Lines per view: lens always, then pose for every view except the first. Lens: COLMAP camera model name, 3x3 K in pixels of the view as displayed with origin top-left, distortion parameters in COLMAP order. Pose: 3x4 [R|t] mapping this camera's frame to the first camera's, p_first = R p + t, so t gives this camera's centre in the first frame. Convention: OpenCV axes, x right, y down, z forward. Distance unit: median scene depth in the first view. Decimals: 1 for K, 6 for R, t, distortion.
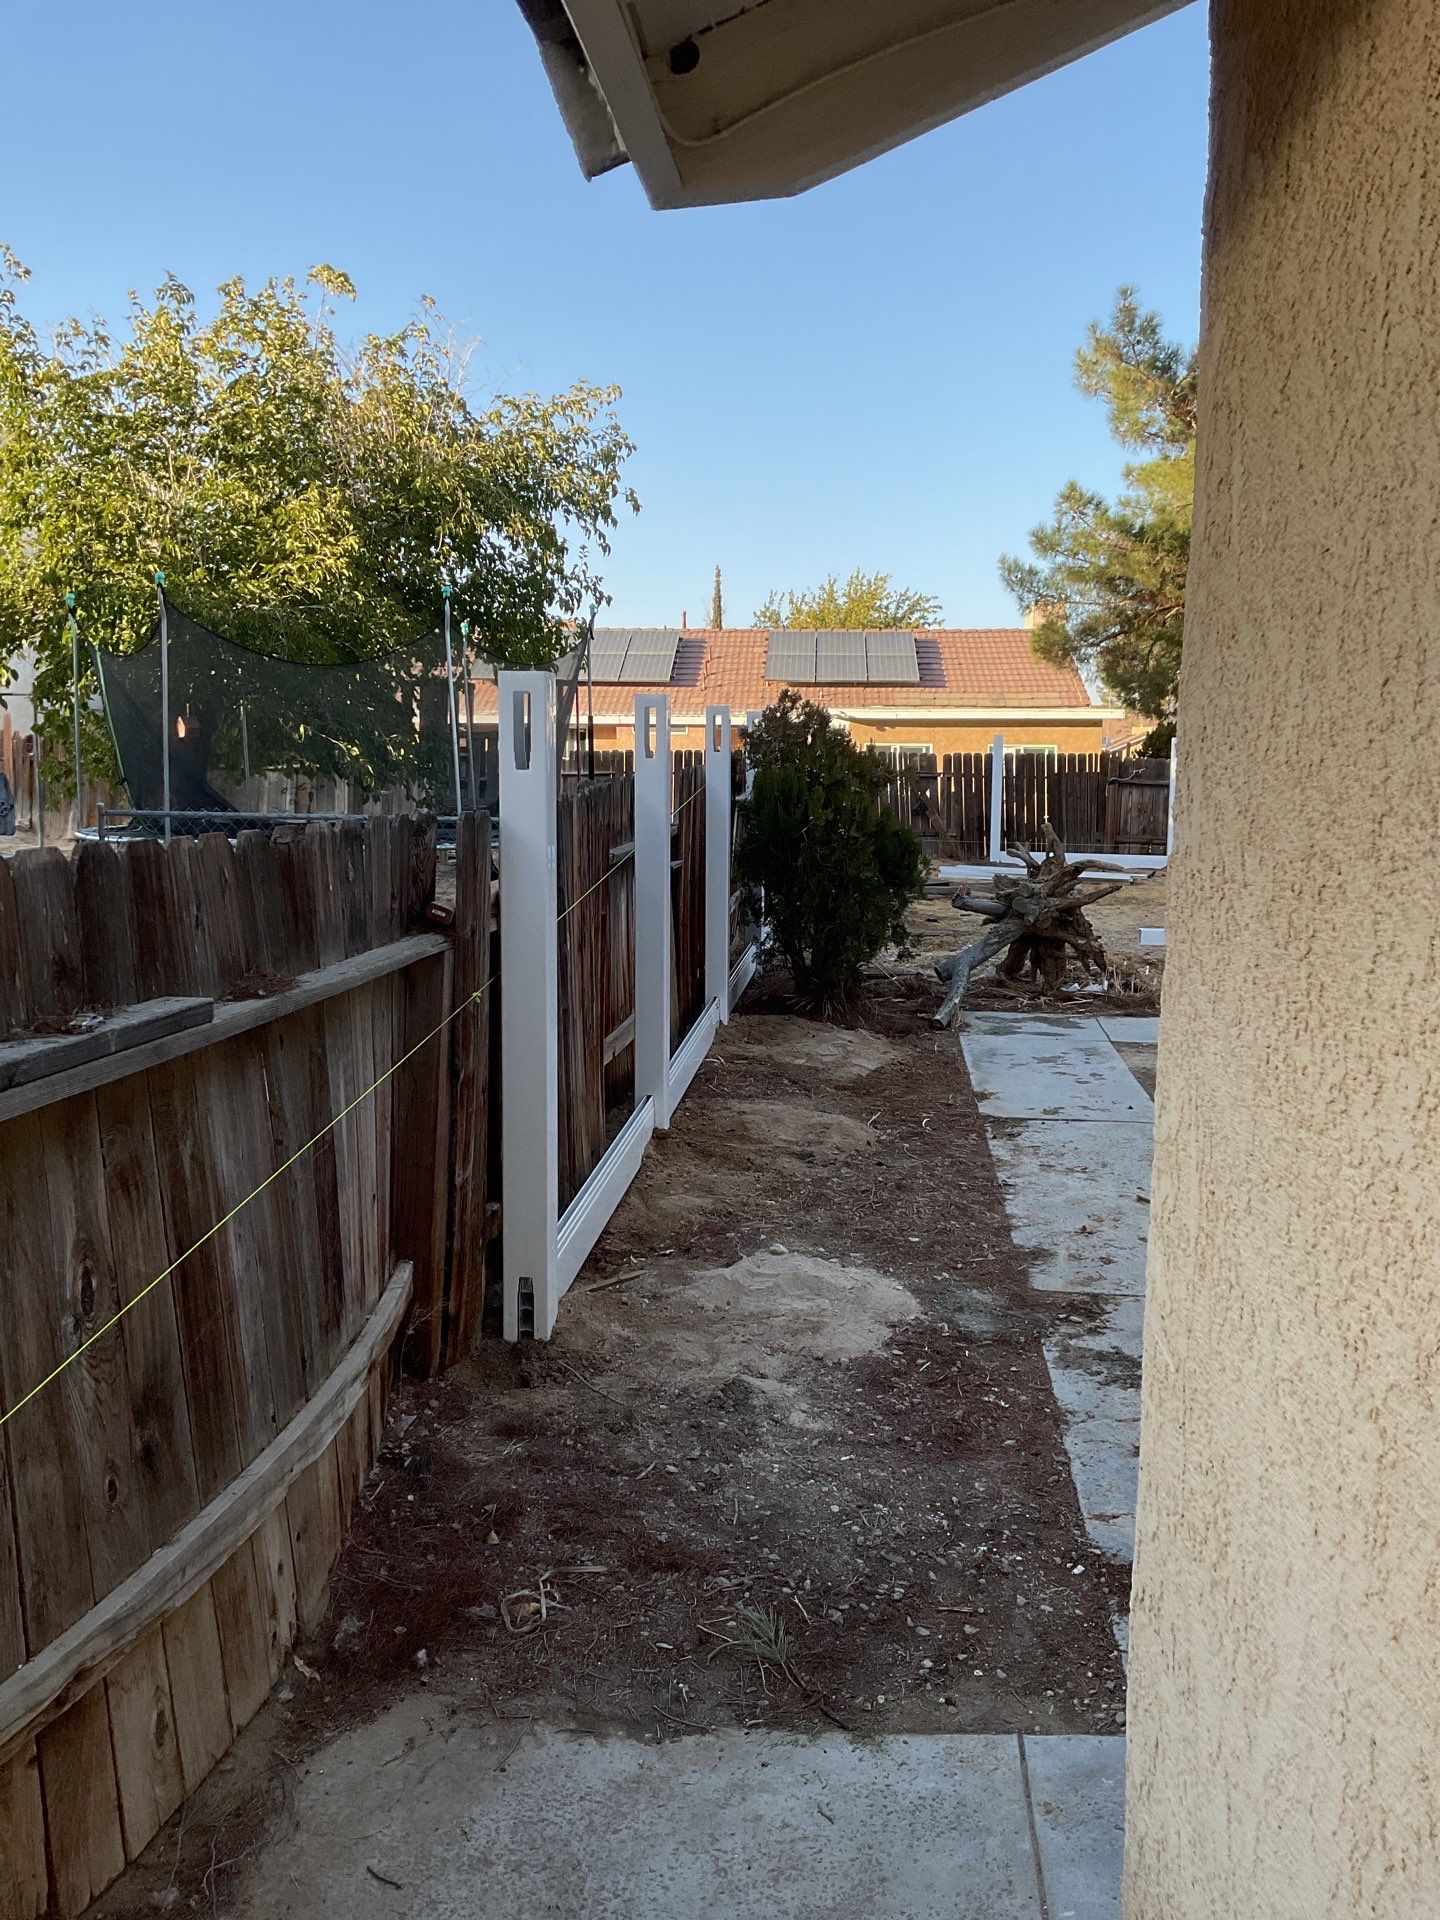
lens RADIAL K [[1487.4, 0, 720.0], [0, 1487.4, 960.0], [0, 0, 1]] dist [0.043013, -0.061226]
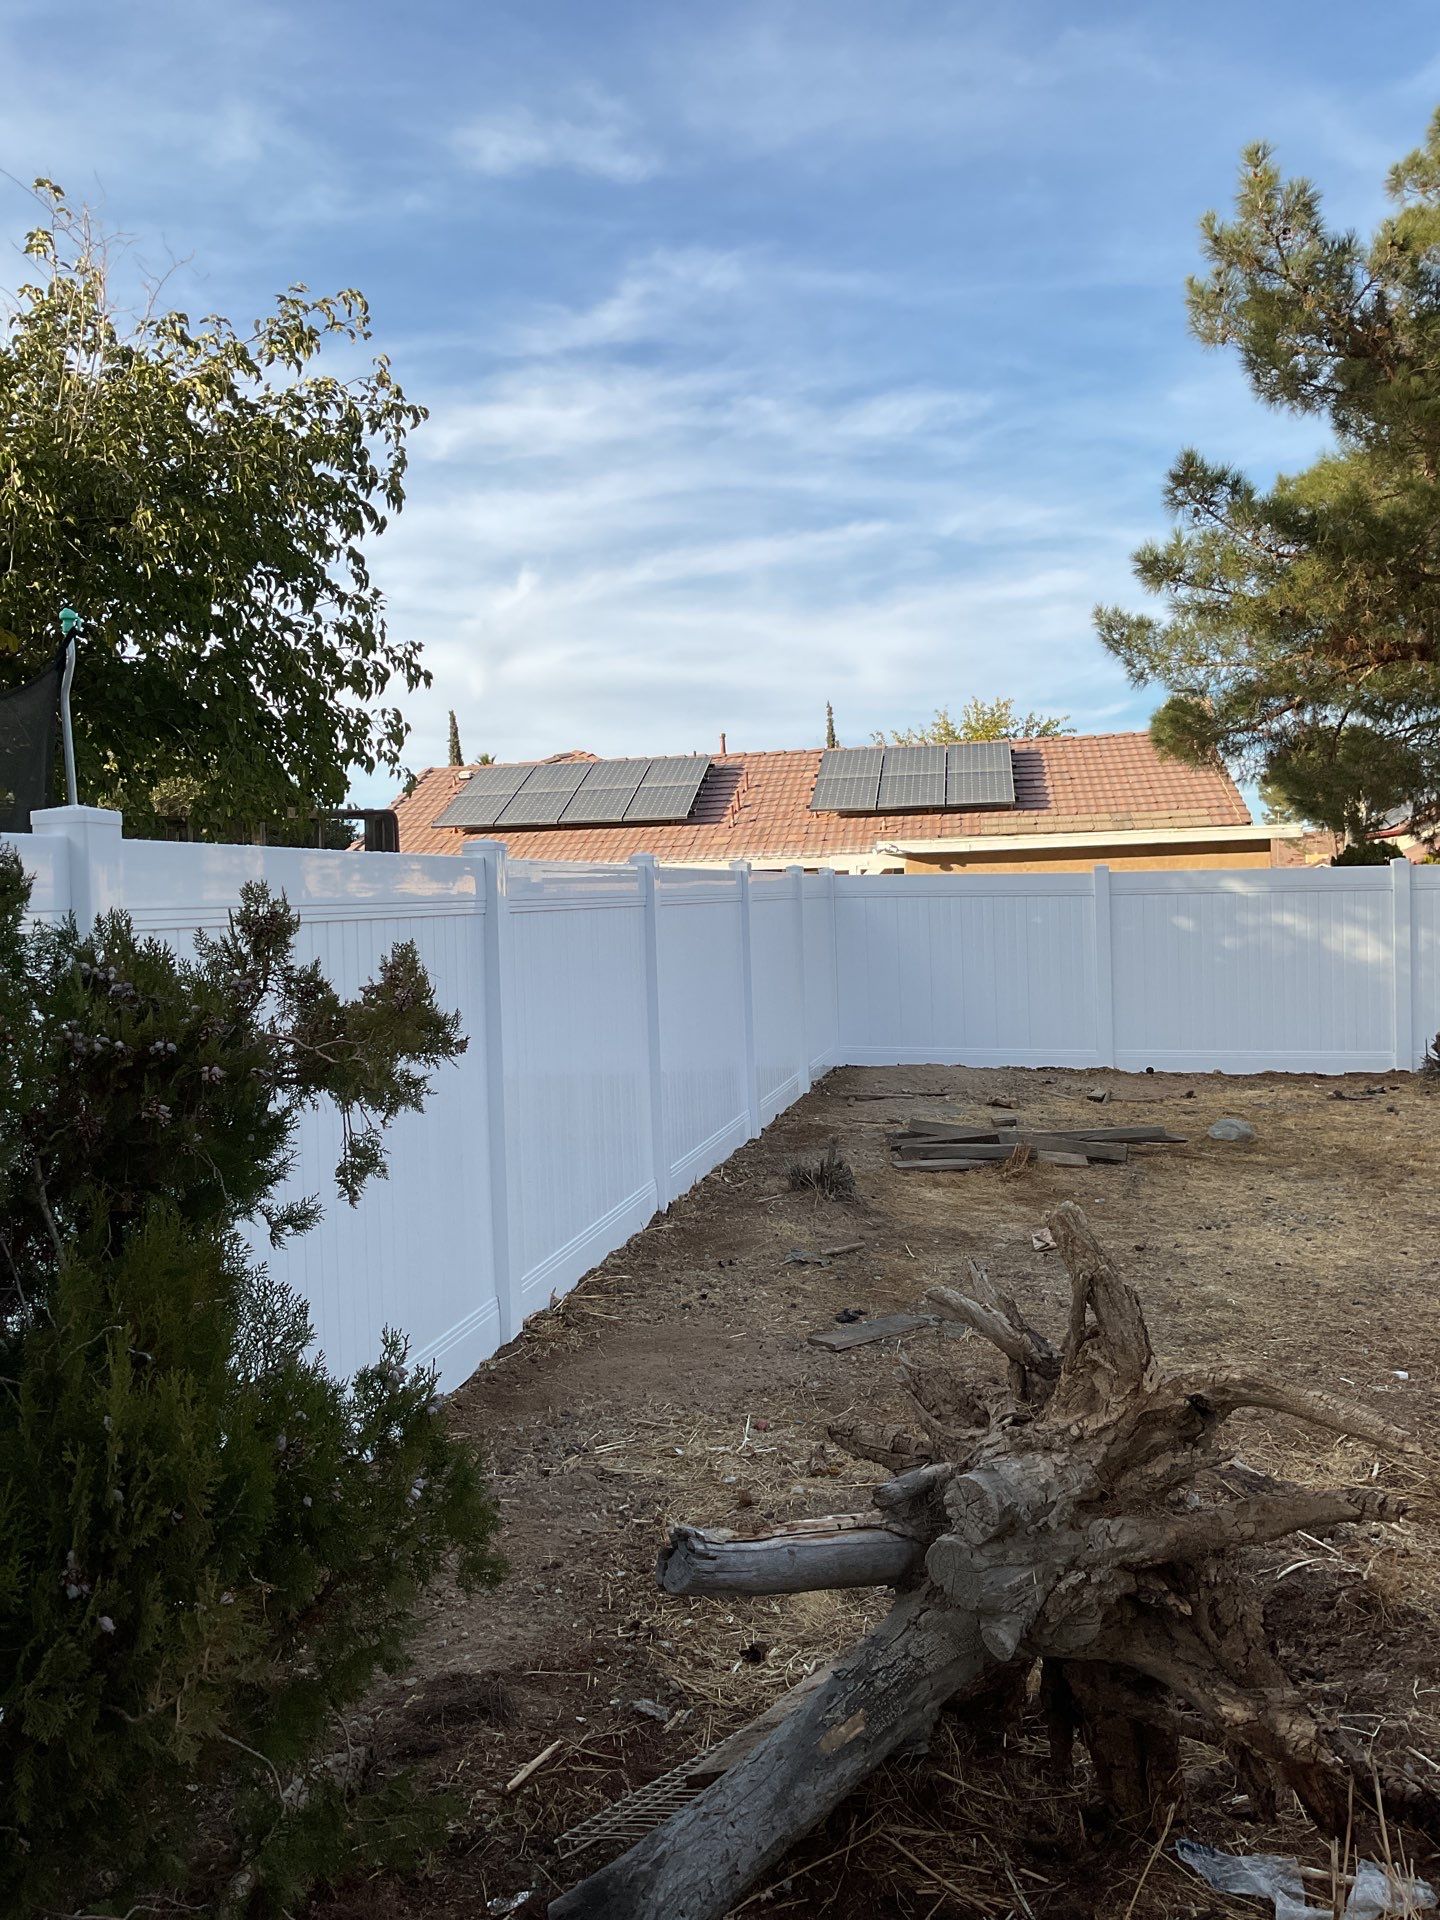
lens RADIAL K [[1498.7, 0, 714.1], [0, 1498.7, 981.0], [0, 0, 1]] dist [-0.038703, -0.002446]
pose [[0.993413, -0.035984, -0.108792, 0.219940], [0.026516, 0.995833, -0.087258, -0.125834], [0.111479, 0.083799, 0.990227, 0.866845]]
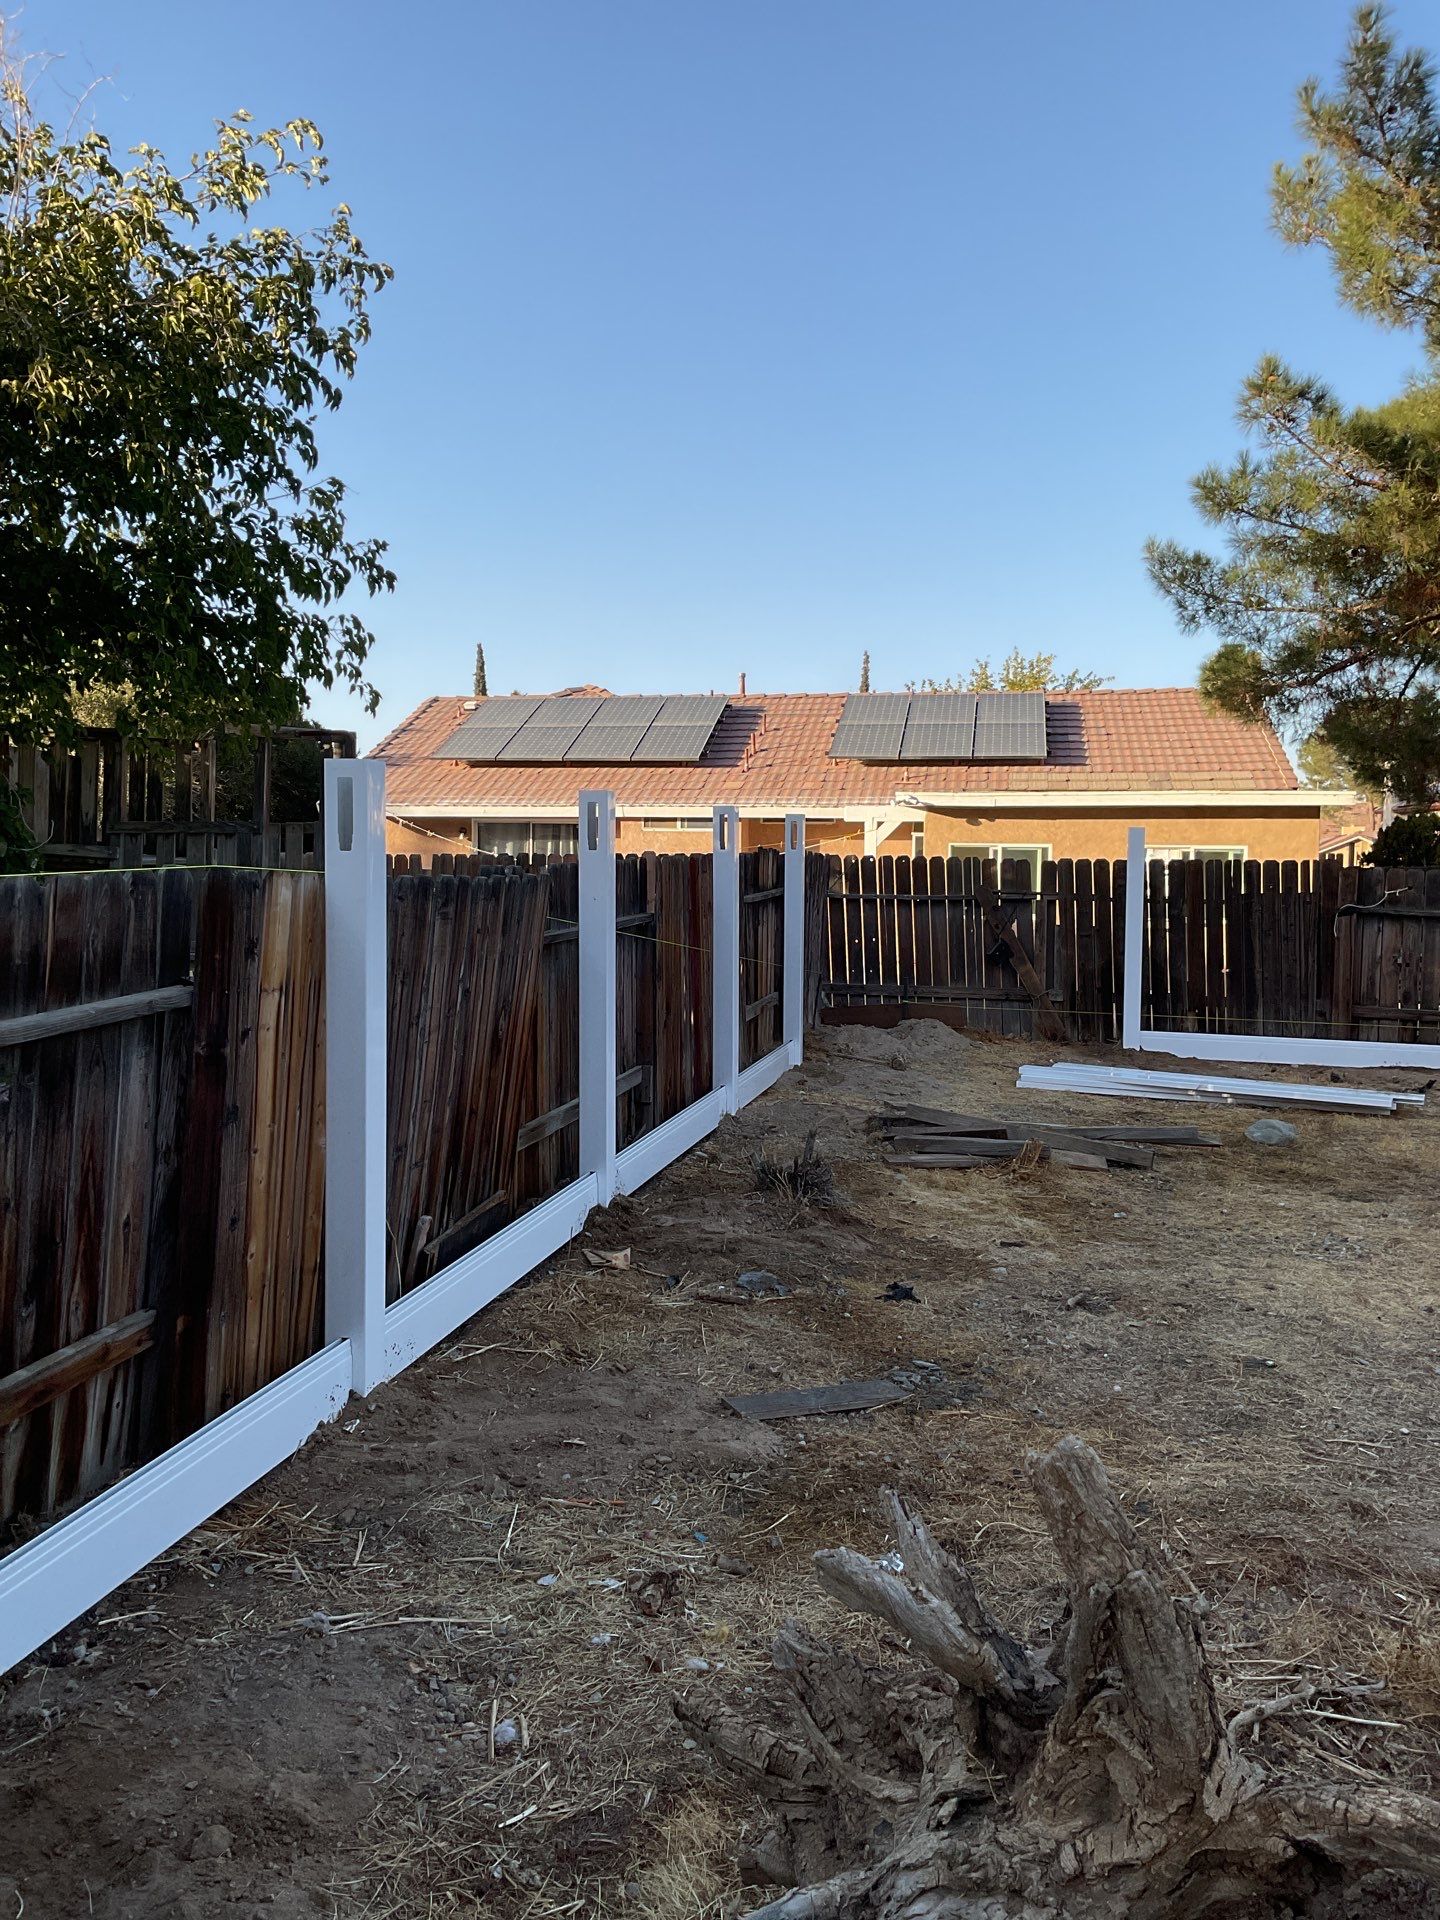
lens RADIAL K [[1487.4, 0, 720.0], [0, 1487.4, 960.0], [0, 0, 1]] dist [0.043013, -0.061226]
pose [[0.992480, 0.008031, -0.122139, 0.237338], [-0.016180, 0.997696, -0.065878, -0.144953], [0.121329, 0.067359, 0.990324, 1.004675]]
